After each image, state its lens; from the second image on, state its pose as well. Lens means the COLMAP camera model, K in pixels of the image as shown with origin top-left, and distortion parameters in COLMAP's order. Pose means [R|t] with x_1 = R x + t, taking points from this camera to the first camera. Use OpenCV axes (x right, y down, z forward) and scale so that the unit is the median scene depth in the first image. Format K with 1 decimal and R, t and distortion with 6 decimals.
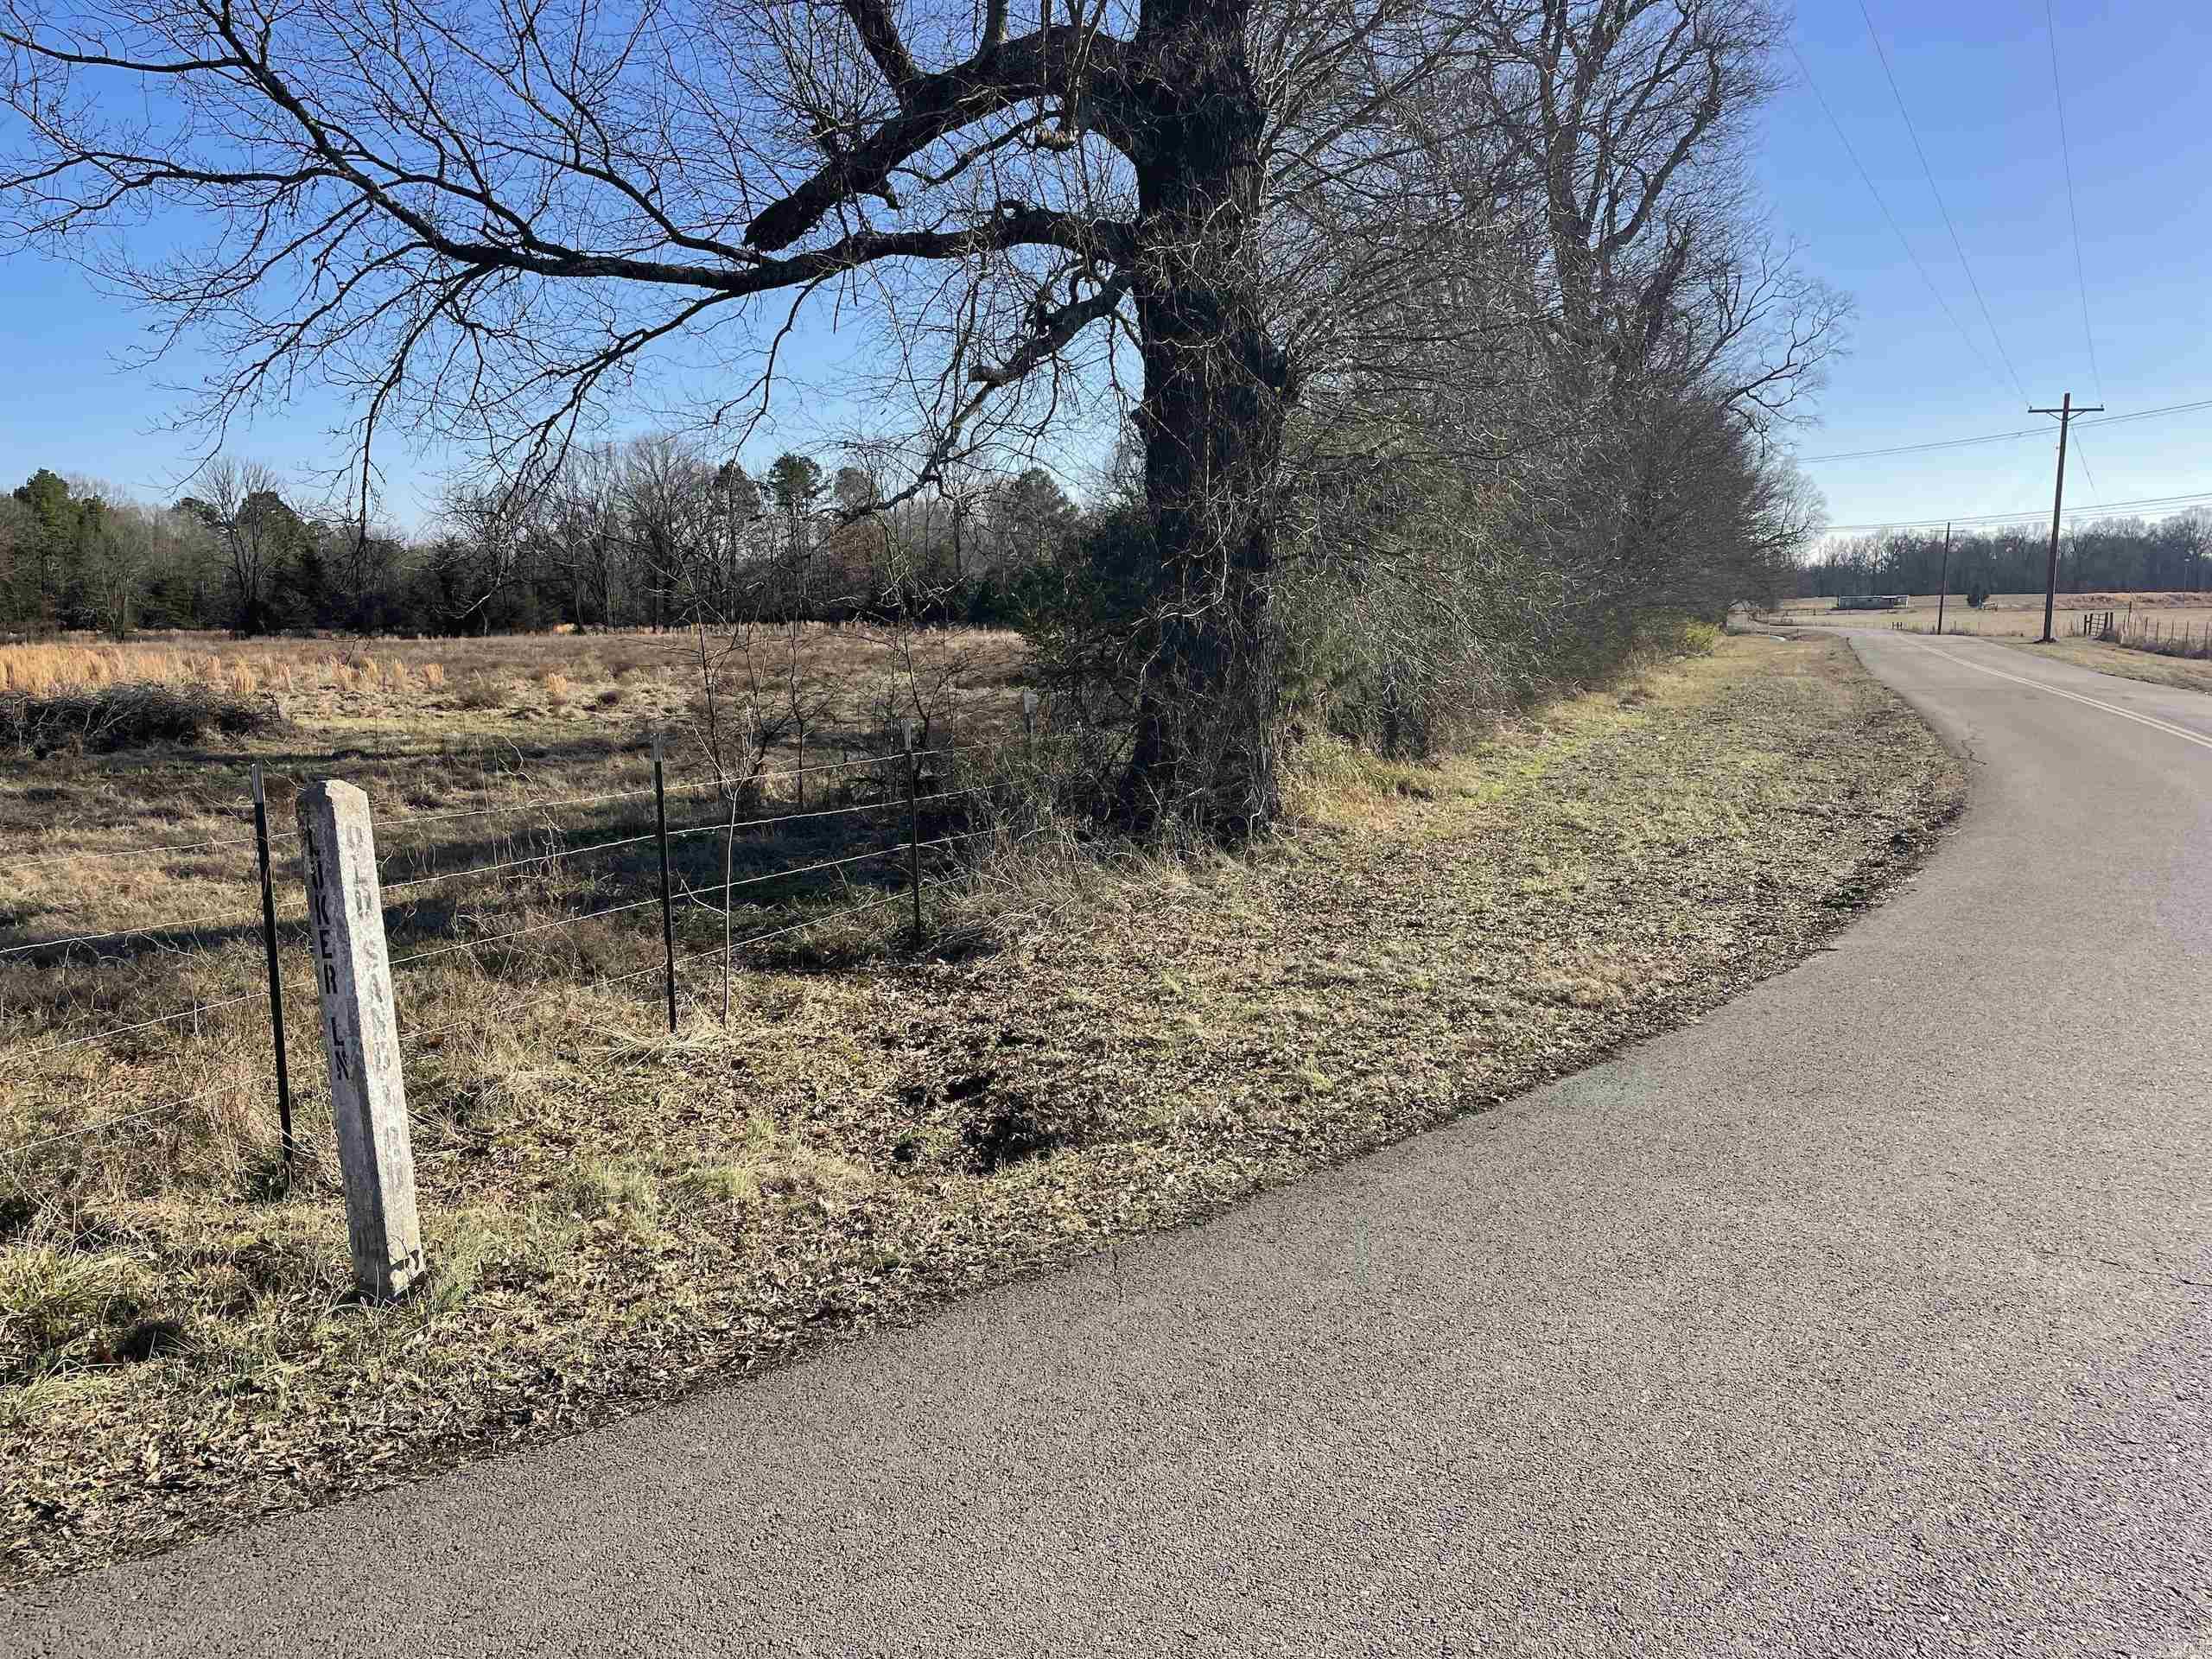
lens RADIAL K [[1658.5, 0, 1101.4], [0, 1658.5, 833.6], [0, 0, 1]] dist [0.075466, -0.096779]
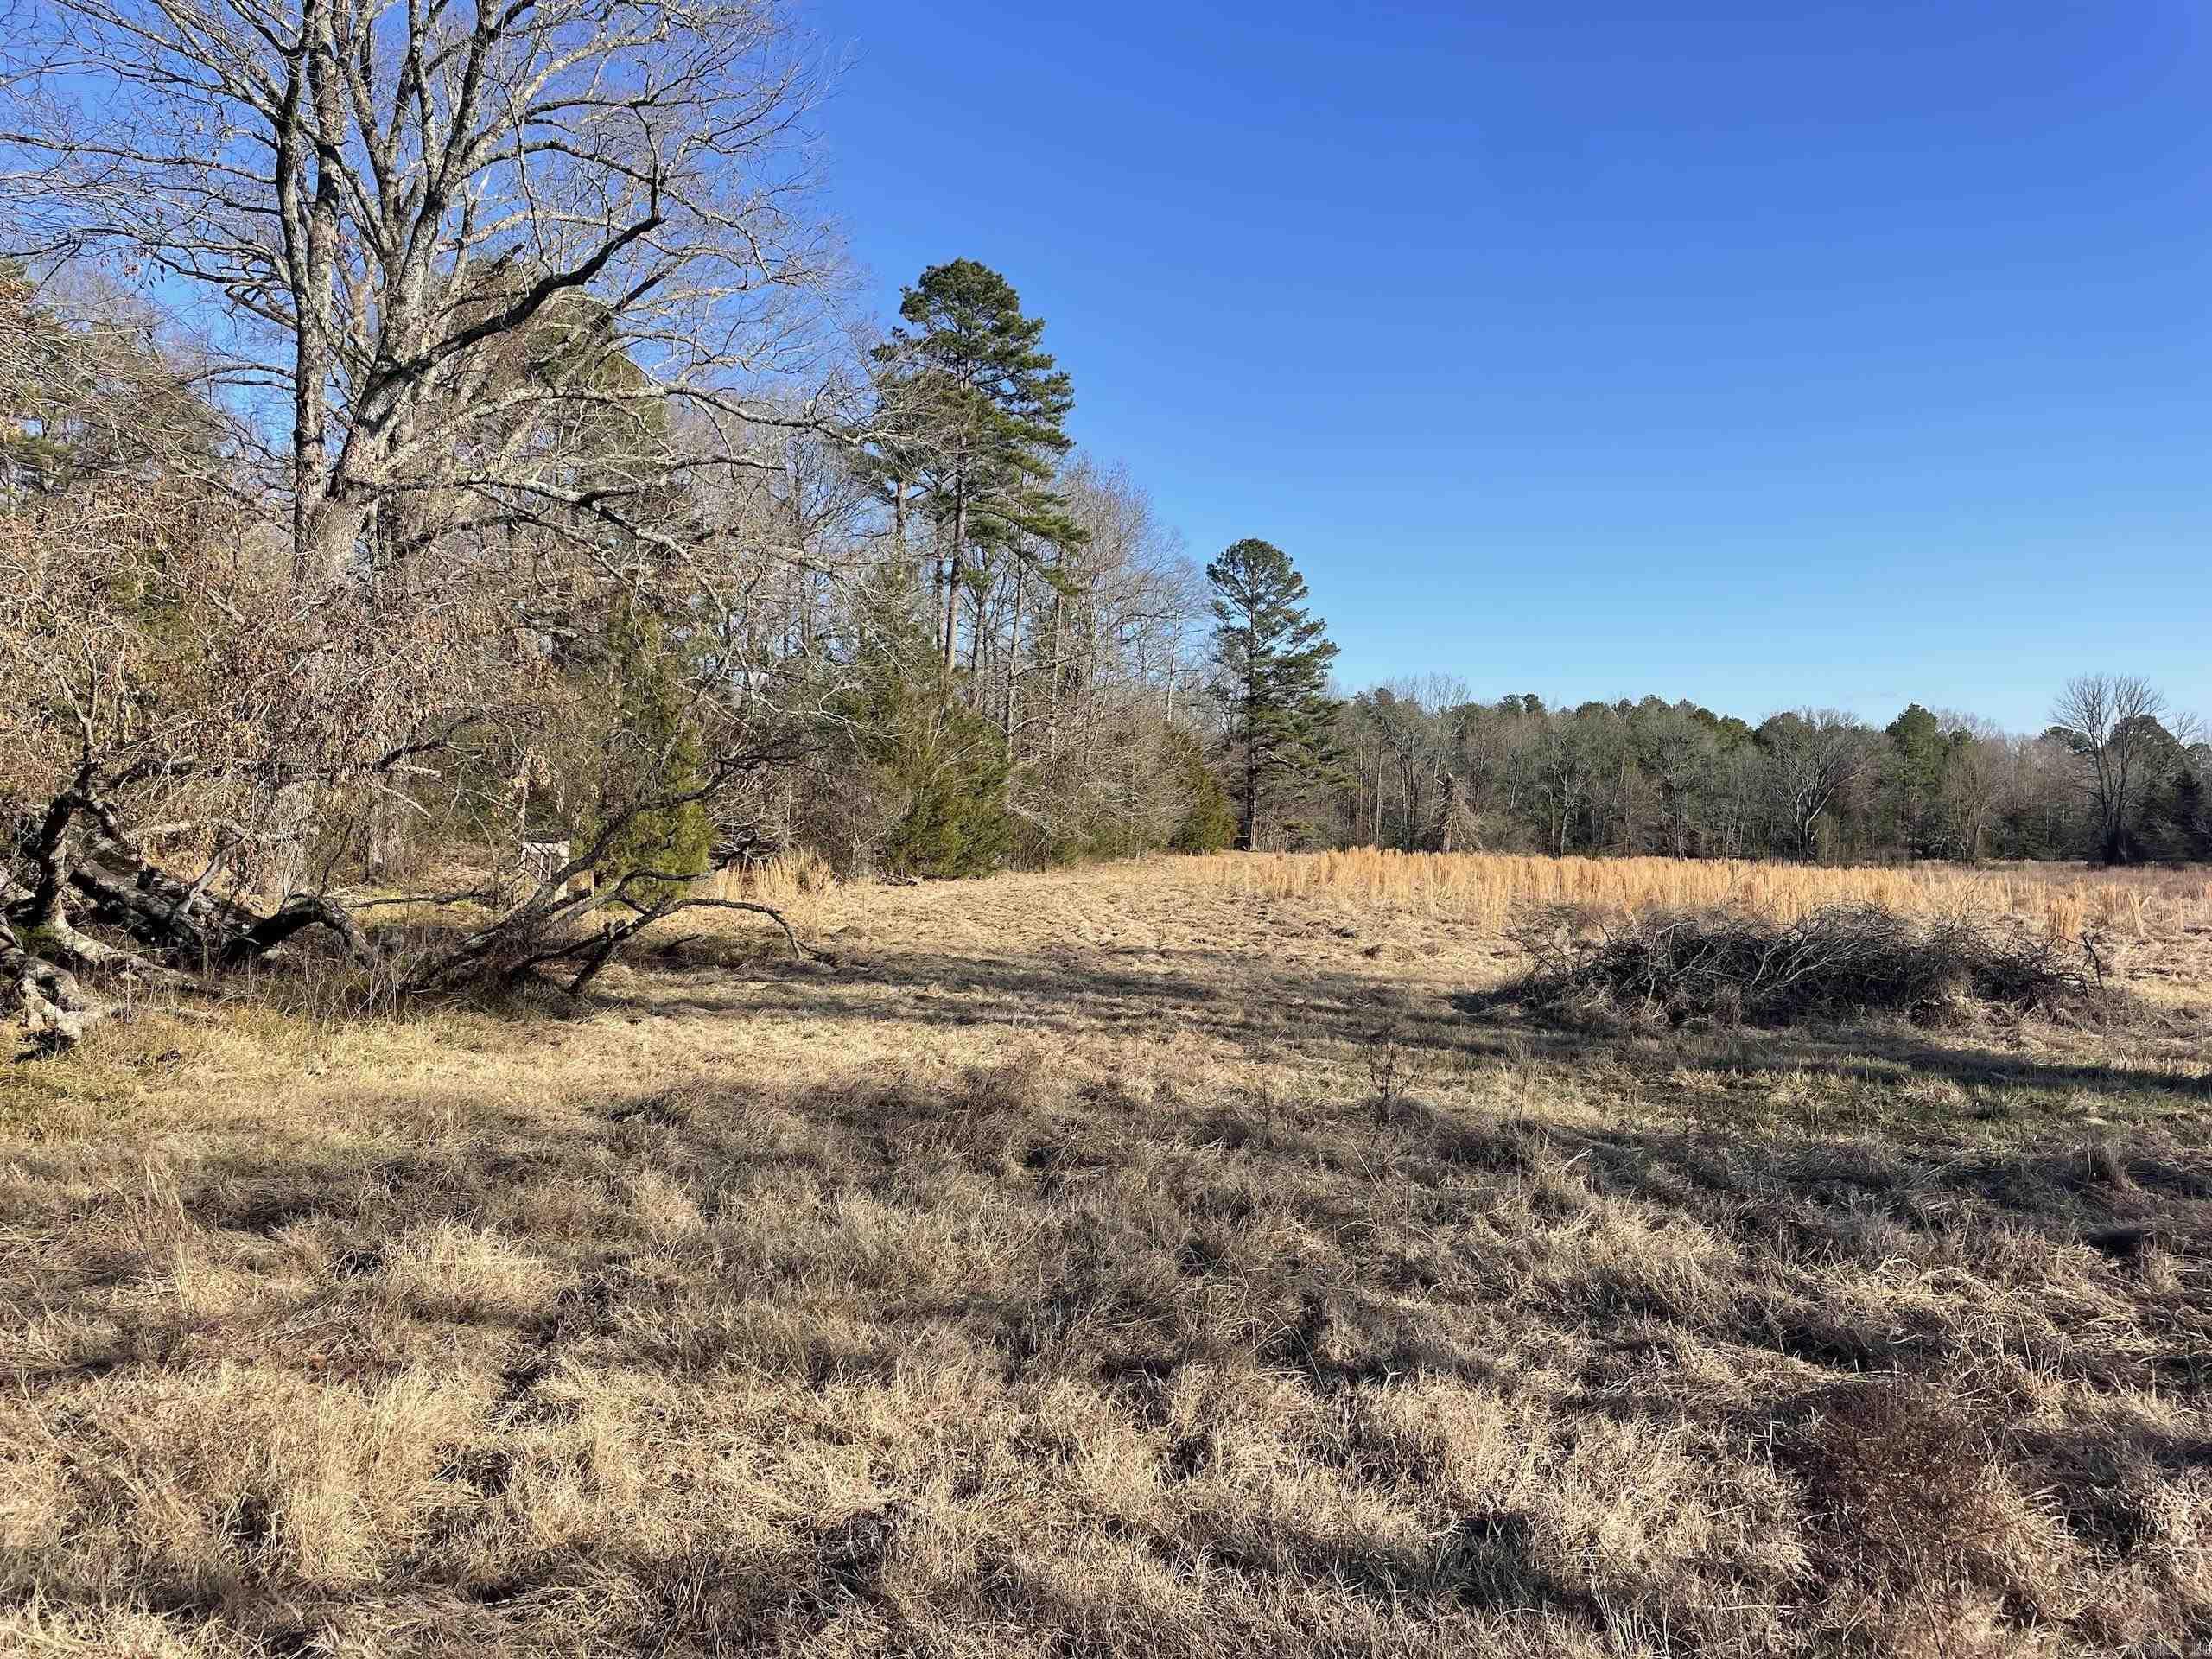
lens RADIAL K [[1658.5, 0, 1116.6], [0, 1658.5, 822.9], [0, 0, 1]] dist [0.075466, -0.096779]
pose [[0.538694, -0.003681, -0.842494, -0.220002], [-0.117898, 0.989822, -0.079709, -0.043511], [0.834212, 0.142266, 0.532777, 0.476631]]
